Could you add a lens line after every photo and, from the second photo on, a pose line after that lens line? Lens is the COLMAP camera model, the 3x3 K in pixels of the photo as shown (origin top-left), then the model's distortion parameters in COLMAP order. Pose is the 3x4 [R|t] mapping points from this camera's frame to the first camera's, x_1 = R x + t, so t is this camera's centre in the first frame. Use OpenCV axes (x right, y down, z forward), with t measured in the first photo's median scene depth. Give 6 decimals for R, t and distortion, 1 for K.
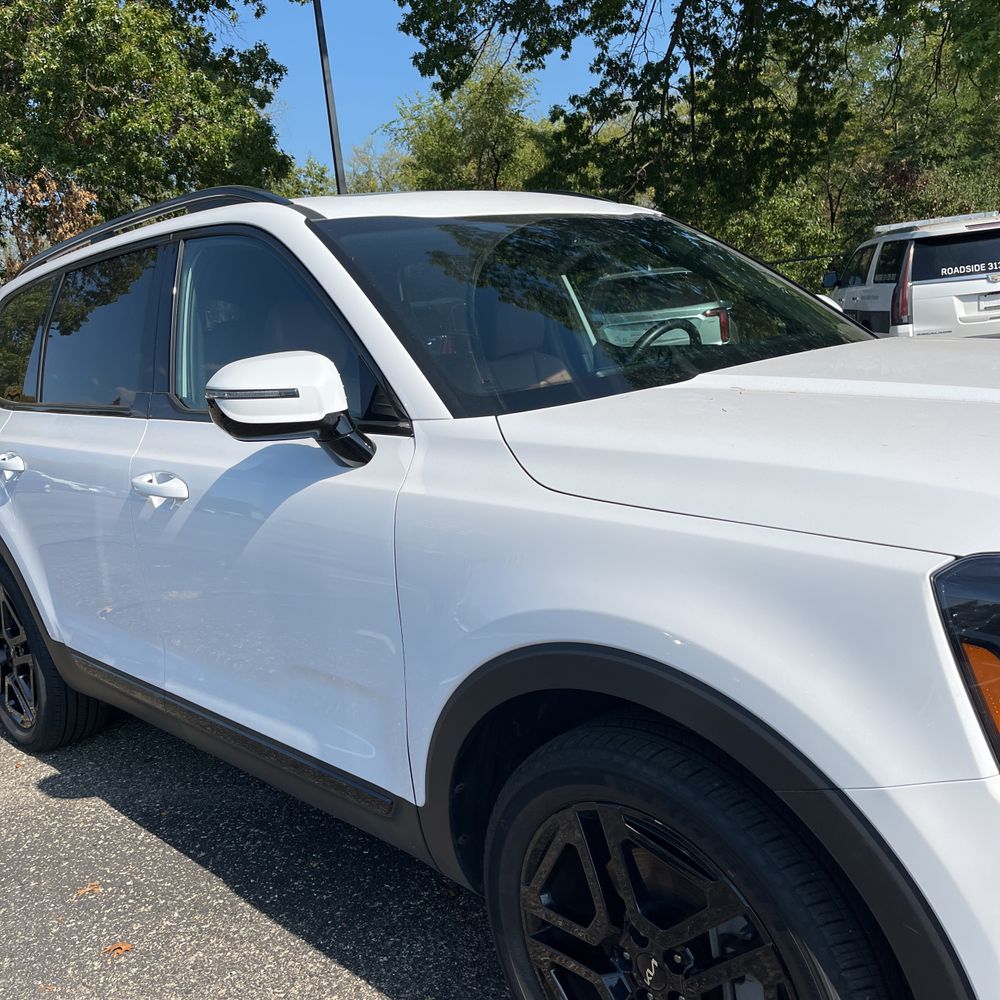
lens RADIAL K [[1026.7, 0, 500.0], [0, 1026.7, 500.0], [0, 0, 1]] dist [0.060725, -0.076222]
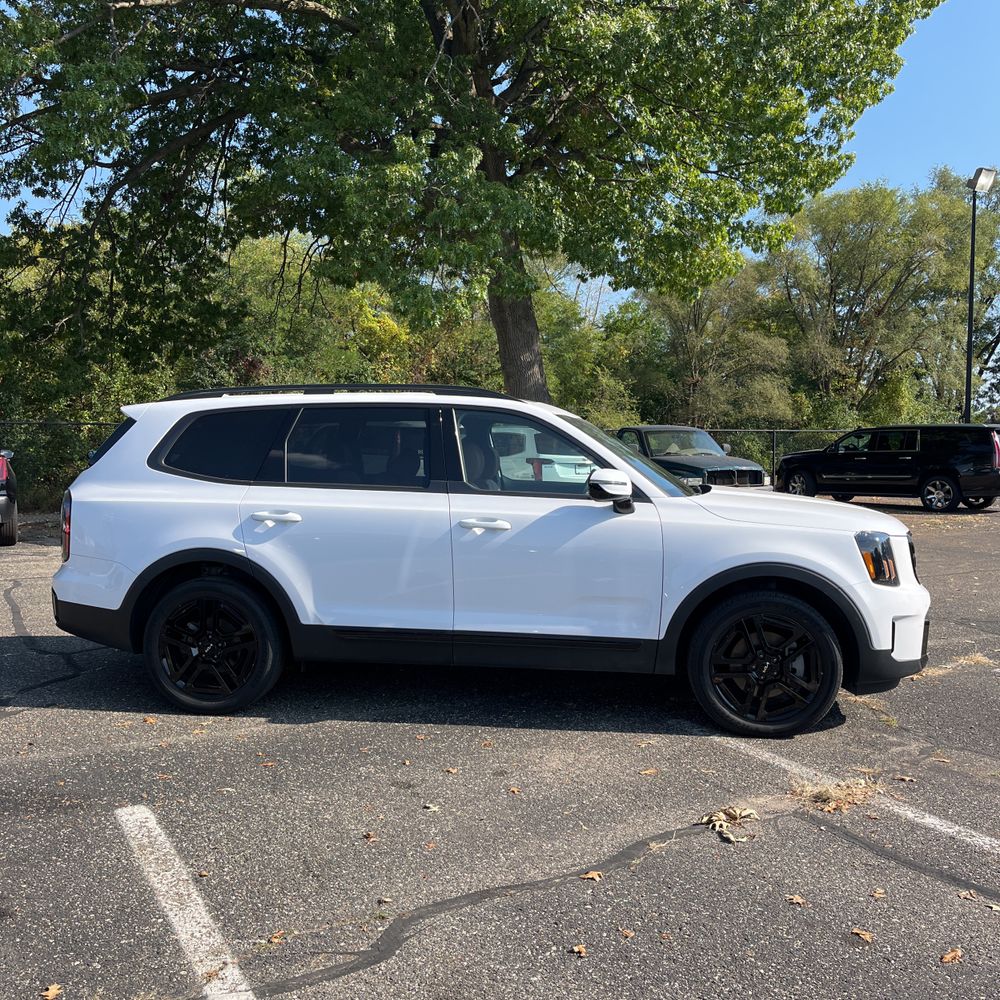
lens RADIAL K [[1009.8, 0, 526.4], [0, 1009.8, 497.0], [0, 0, 1]] dist [0.043723, -0.012327]
pose [[0.739193, 0.073741, 0.669445, -0.237524], [0.032730, 0.988880, -0.145067, 0.033601], [-0.672698, 0.129144, 0.728560, -0.082321]]
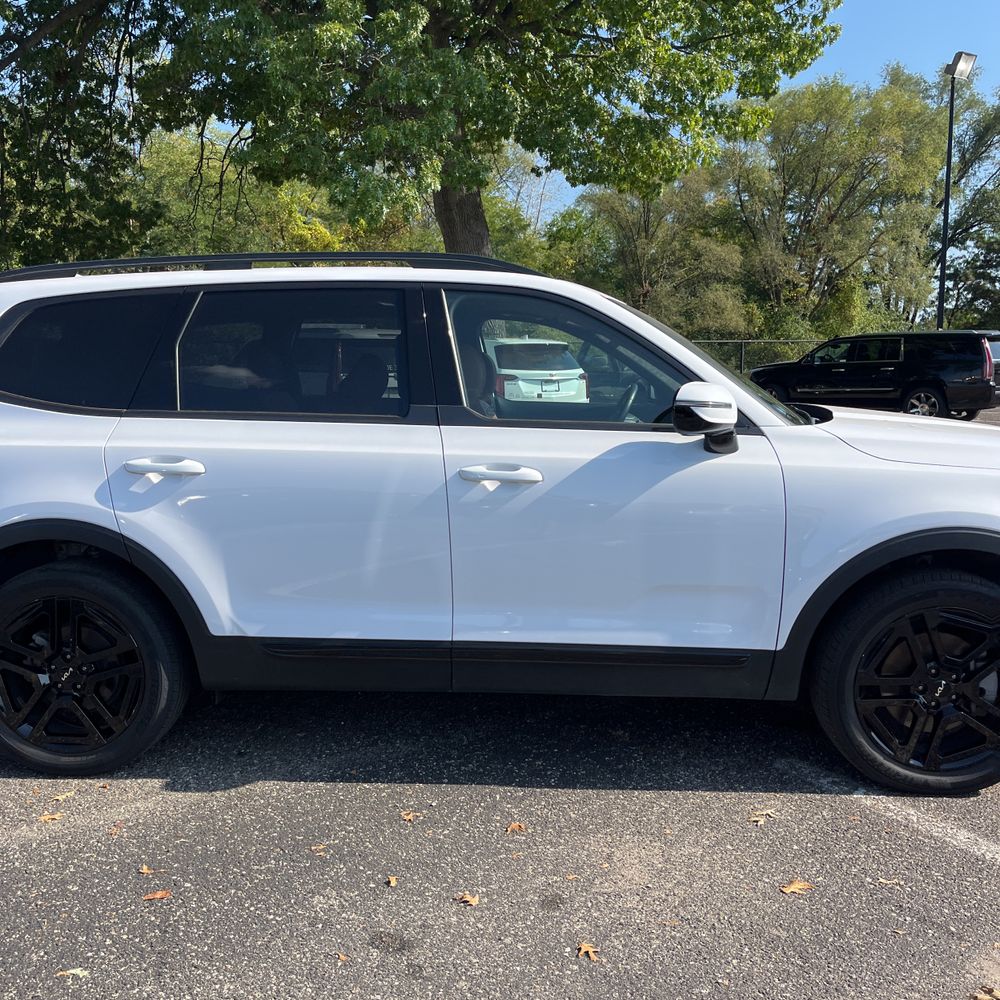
lens RADIAL K [[1013.7, 0, 500.0], [0, 1013.7, 500.0], [0, 0, 1]] dist [0.035309, -0.020904]
pose [[0.716395, 0.004718, 0.697679, -0.177365], [0.052526, 0.996775, -0.060676, 0.014088], [-0.695715, 0.080114, 0.713836, 0.010540]]
